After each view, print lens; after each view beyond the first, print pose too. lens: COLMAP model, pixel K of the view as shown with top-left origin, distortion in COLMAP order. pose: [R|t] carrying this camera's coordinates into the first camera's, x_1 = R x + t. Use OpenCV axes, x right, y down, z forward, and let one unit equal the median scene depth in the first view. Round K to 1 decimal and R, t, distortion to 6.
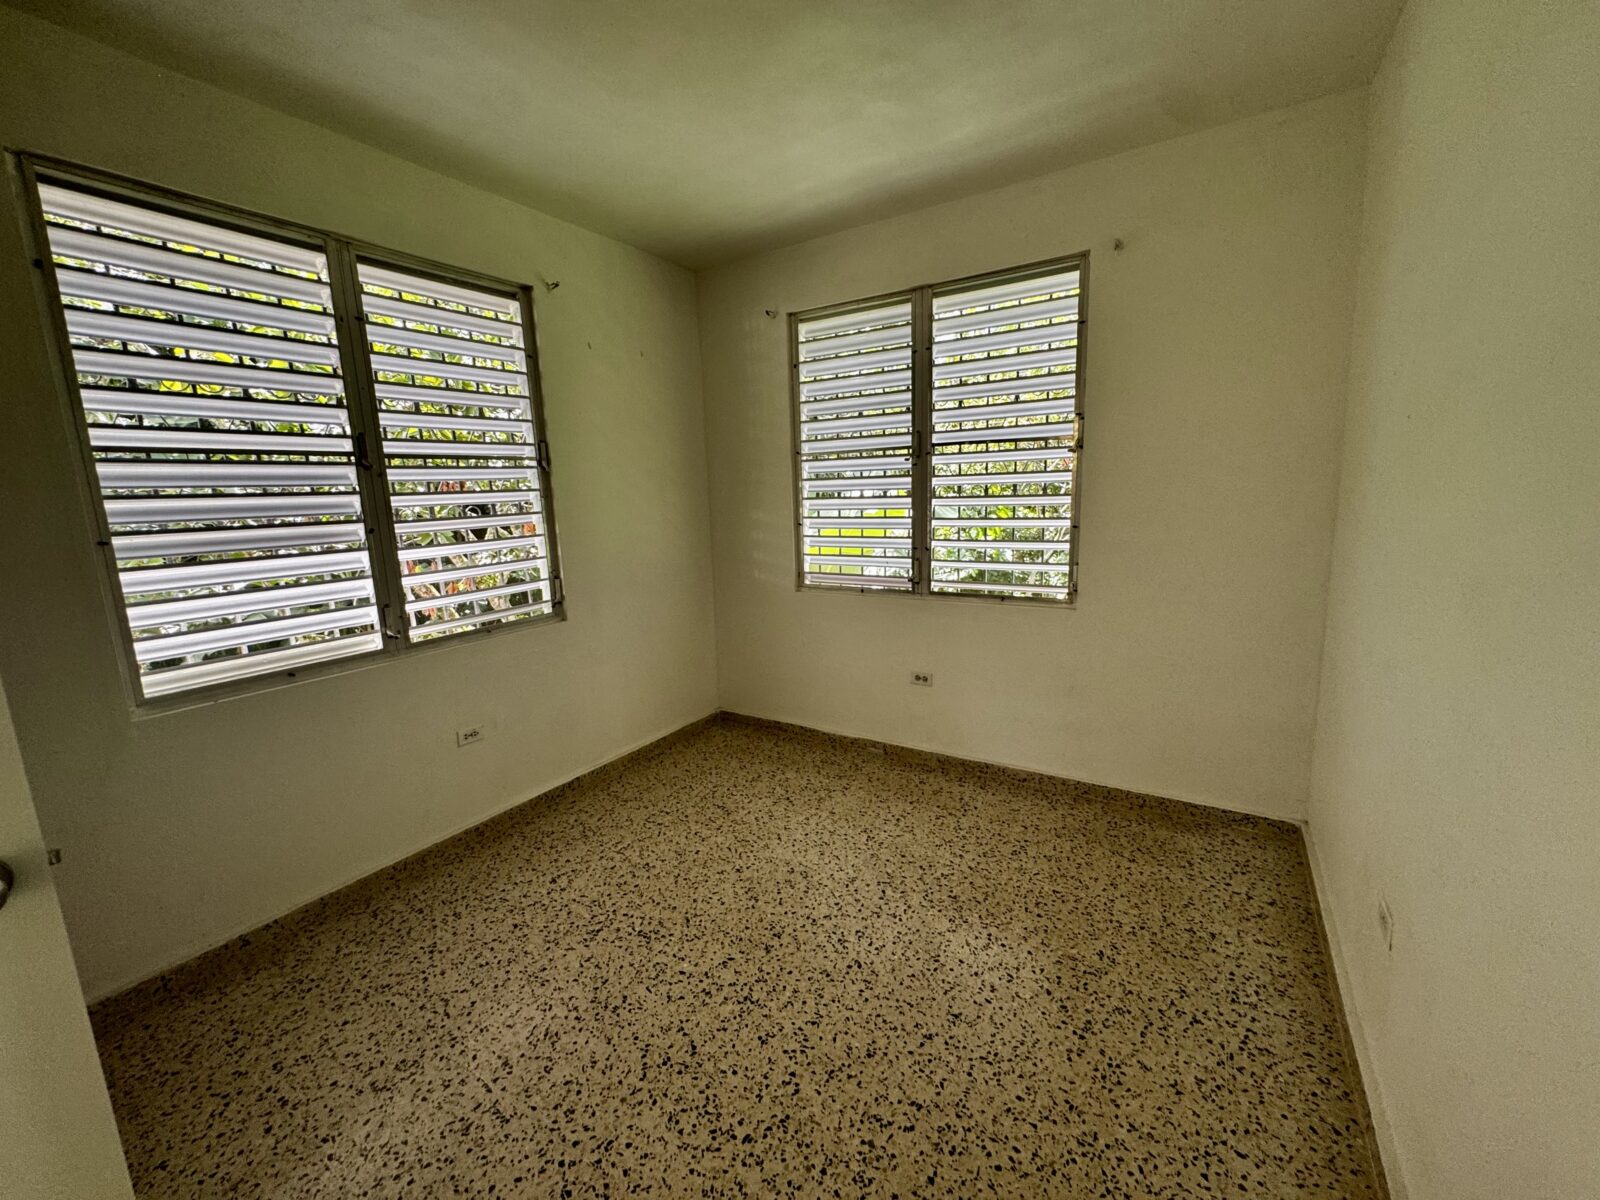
lens RADIAL K [[636.4, 0, 800.2], [0, 636.4, 595.0], [0, 0, 1]] dist [-0.002750, 0.000224]
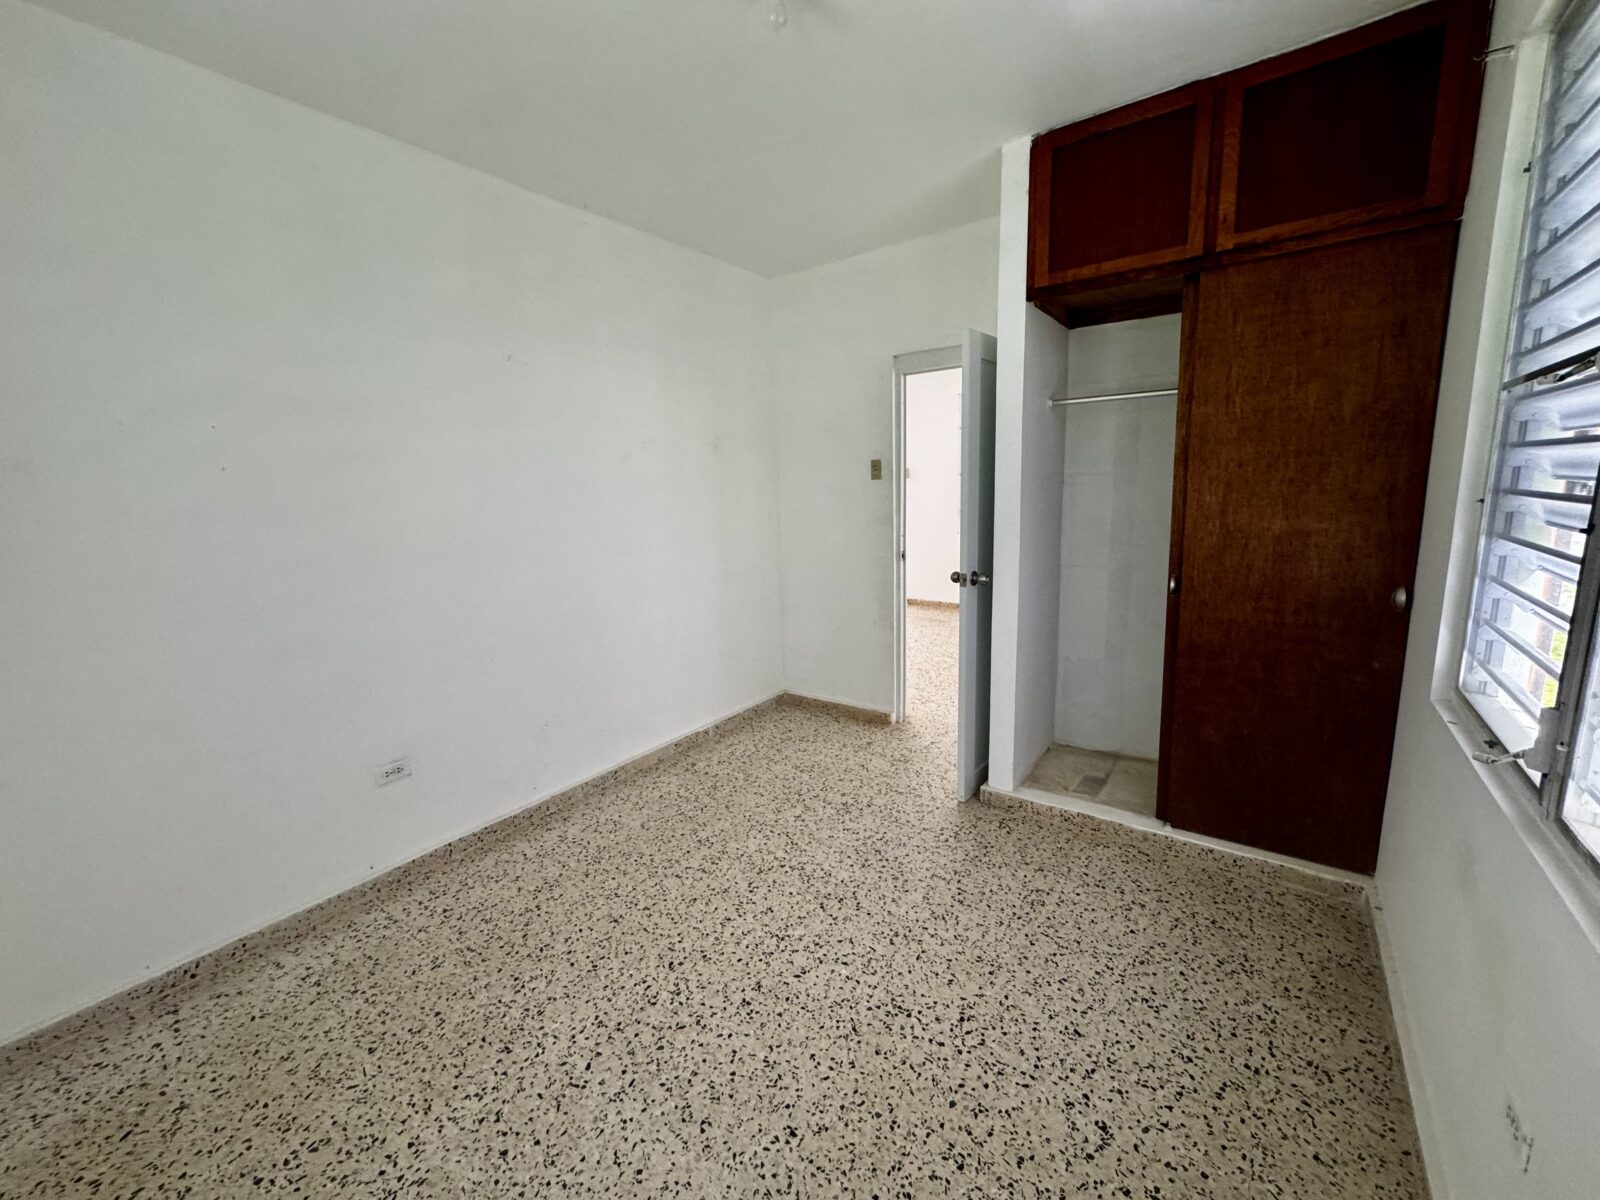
lens RADIAL K [[636.4, 0, 800.2], [0, 636.4, 595.0], [0, 0, 1]] dist [-0.002750, 0.000224]
pose [[-0.995471, 0.055910, 0.076885, -0.223013], [0.078210, 0.941428, 0.328020, -0.289792], [-0.054042, 0.332548, -0.941537, 1.744943]]
